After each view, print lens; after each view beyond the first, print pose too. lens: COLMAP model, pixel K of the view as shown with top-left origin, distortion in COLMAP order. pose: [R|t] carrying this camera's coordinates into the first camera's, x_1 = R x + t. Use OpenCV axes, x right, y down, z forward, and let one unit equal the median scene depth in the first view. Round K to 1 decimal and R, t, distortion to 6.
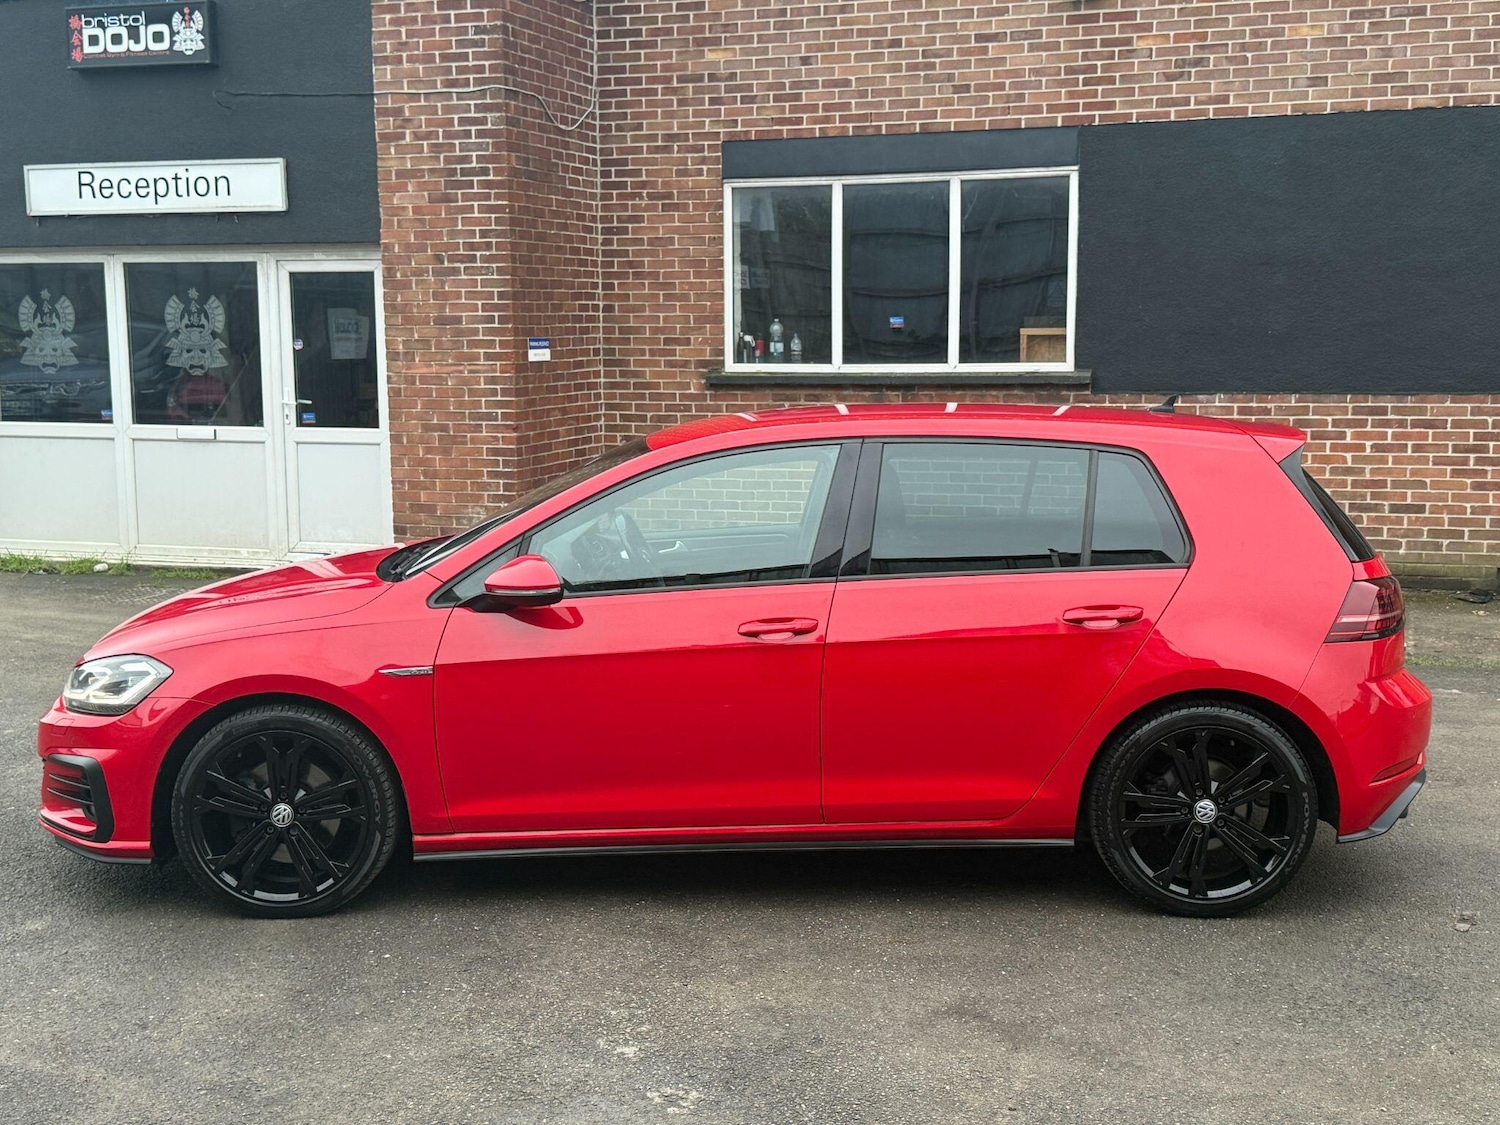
lens RADIAL K [[1875.9, 0, 761.2], [0, 1875.9, 557.1], [0, 0, 1]] dist [0.207615, -0.466670]
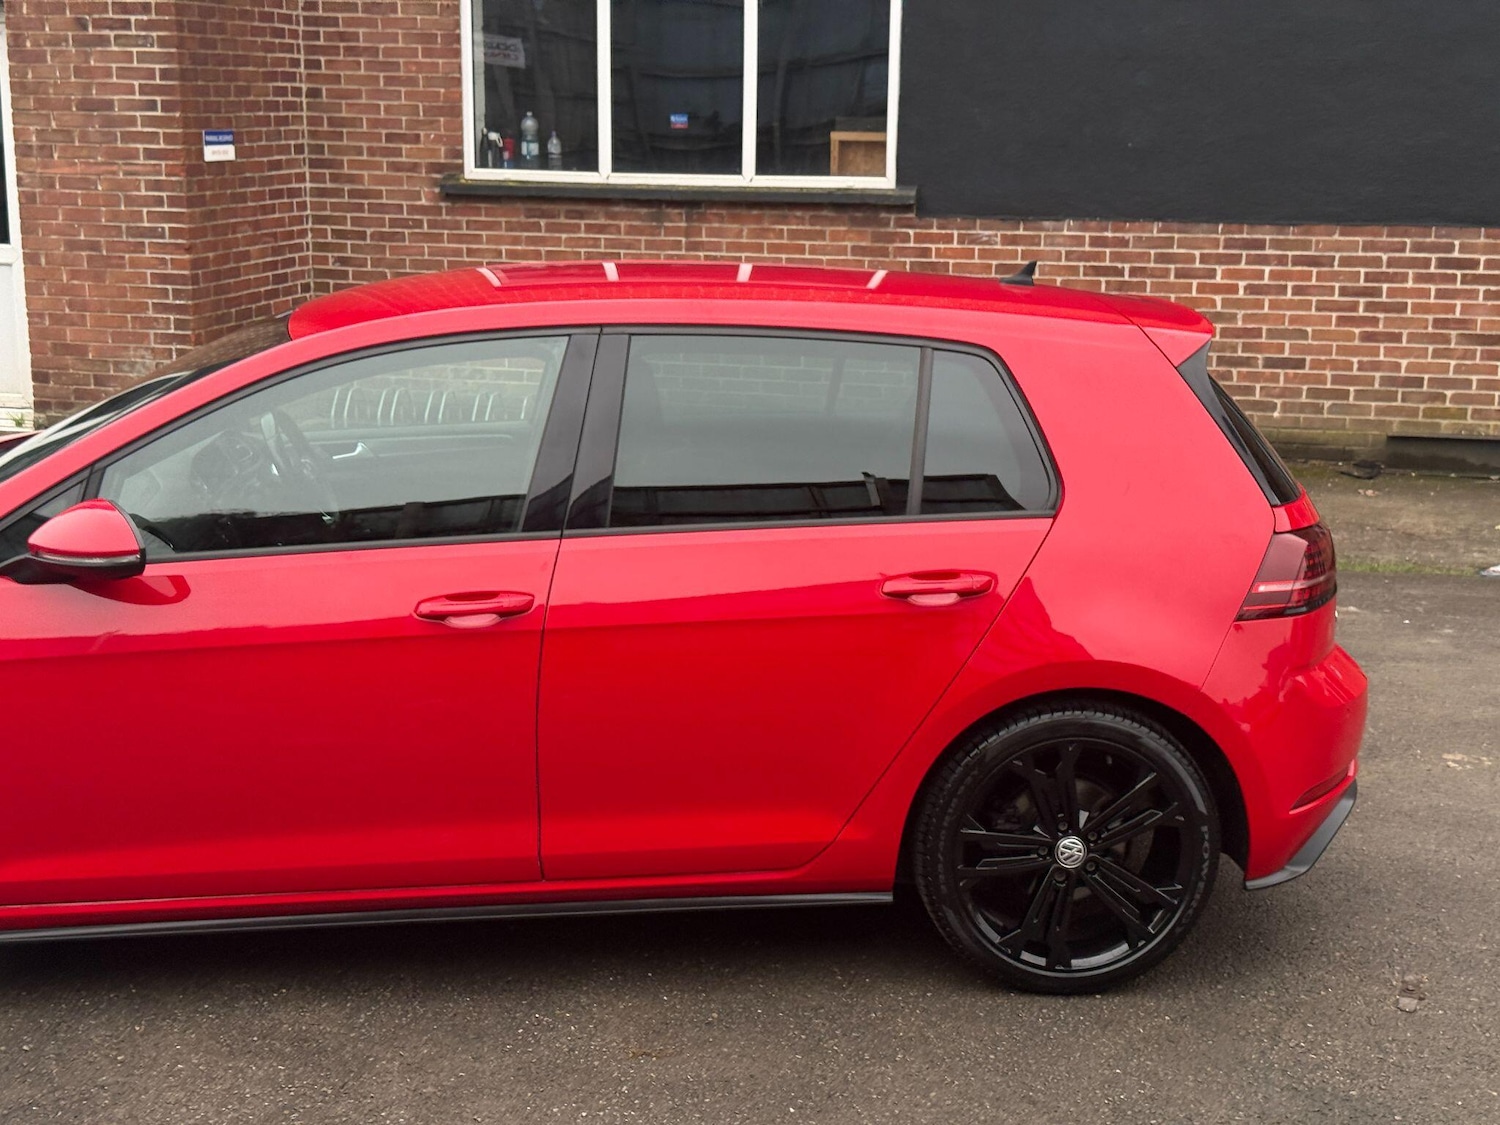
lens RADIAL K [[2074.6, 0, 758.5], [0, 2074.6, 556.4], [0, 0, 1]] dist [0.192180, -0.391285]
pose [[0.994784, -0.002435, 0.101972, 0.015053], [-0.006869, 0.995847, 0.090788, -0.022352], [-0.101769, -0.091015, 0.990636, 0.102605]]
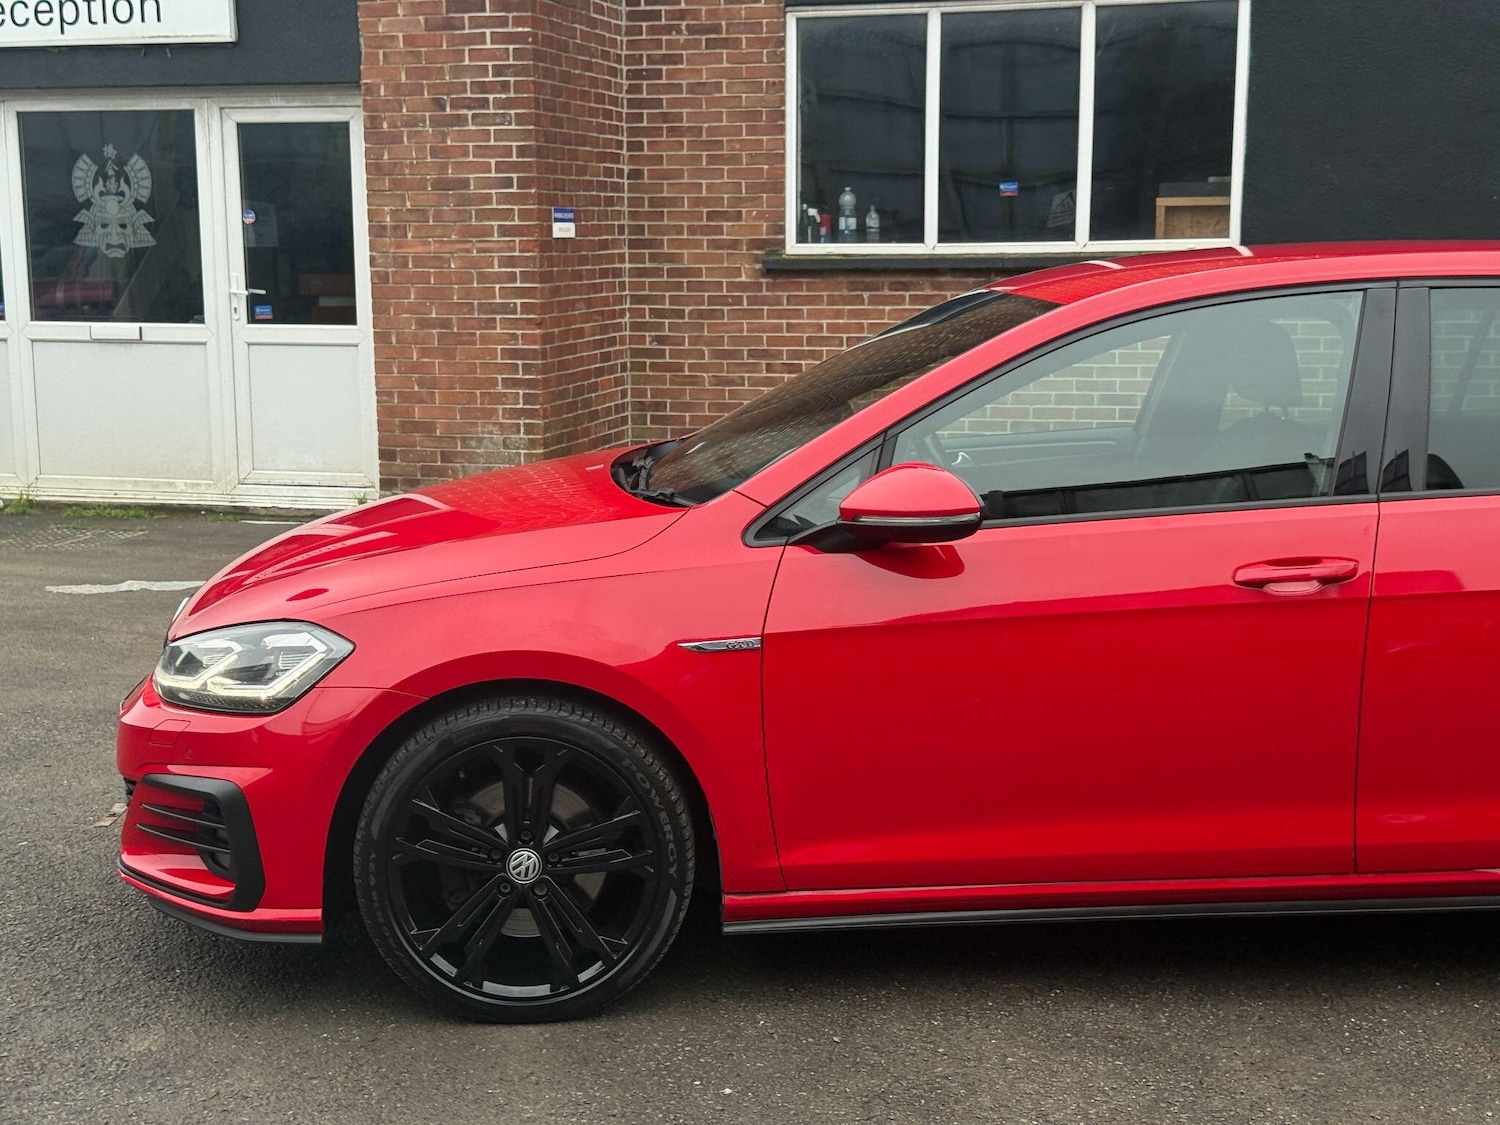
lens RADIAL K [[2075.8, 0, 736.6], [0, 2075.8, 568.2], [0, 0, 1]] dist [0.195886, -0.432482]
pose [[0.998474, -0.008000, 0.054641, -0.097182], [0.006153, 0.999407, 0.033885, 0.004505], [-0.054880, -0.033497, 0.997931, 0.127936]]
